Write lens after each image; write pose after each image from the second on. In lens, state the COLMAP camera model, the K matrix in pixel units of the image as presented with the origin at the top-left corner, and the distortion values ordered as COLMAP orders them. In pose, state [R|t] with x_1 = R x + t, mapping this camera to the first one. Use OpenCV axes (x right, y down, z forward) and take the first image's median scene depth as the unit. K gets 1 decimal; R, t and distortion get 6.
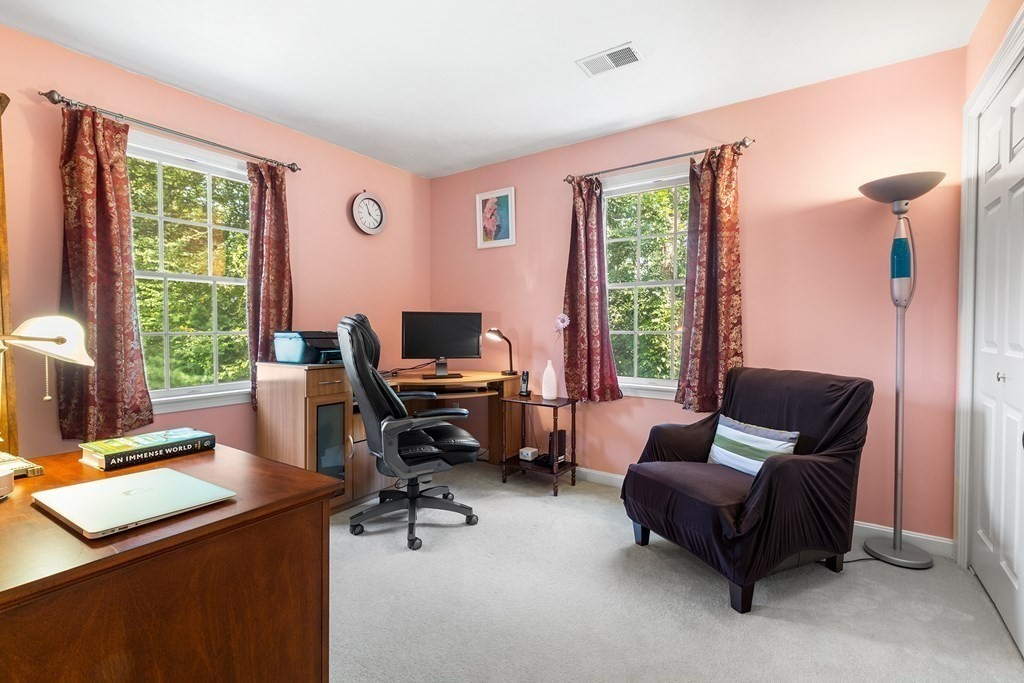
lens RADIAL K [[472.9, 0, 511.6], [0, 472.9, 323.9], [0, 0, 1]] dist [0.003795, -0.000419]
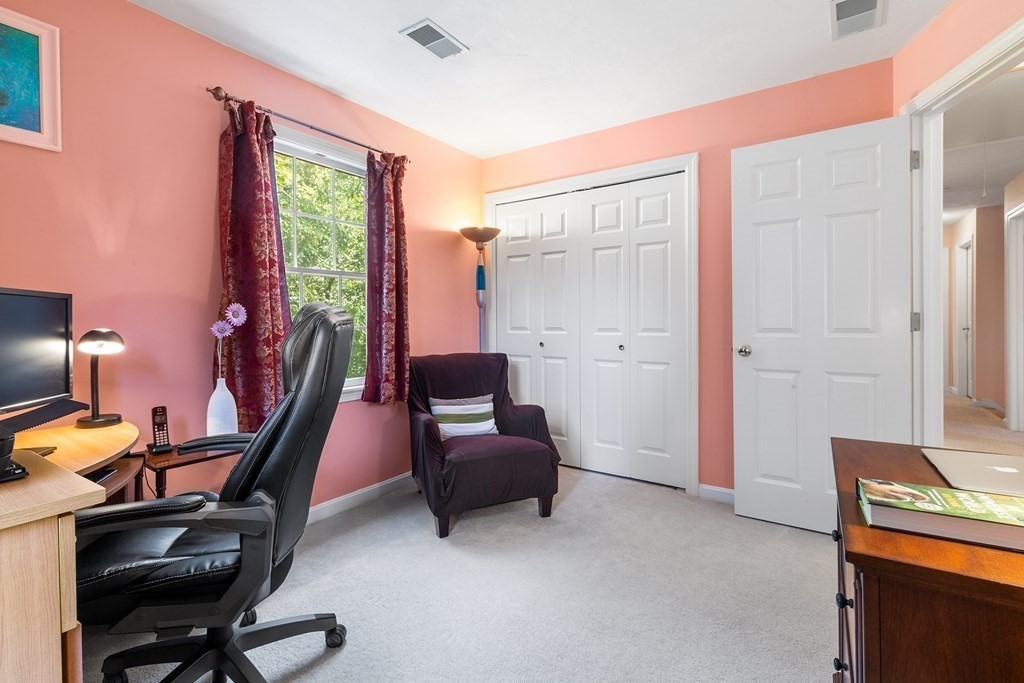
lens RADIAL K [[472.9, 0, 511.6], [0, 472.9, 323.9], [0, 0, 1]] dist [0.003795, -0.000419]
pose [[-0.010470, -0.006360, 0.999925, -0.657120], [0.011166, 0.999917, 0.006477, 0.007449], [-0.999883, 0.011233, -0.010398, 0.767936]]
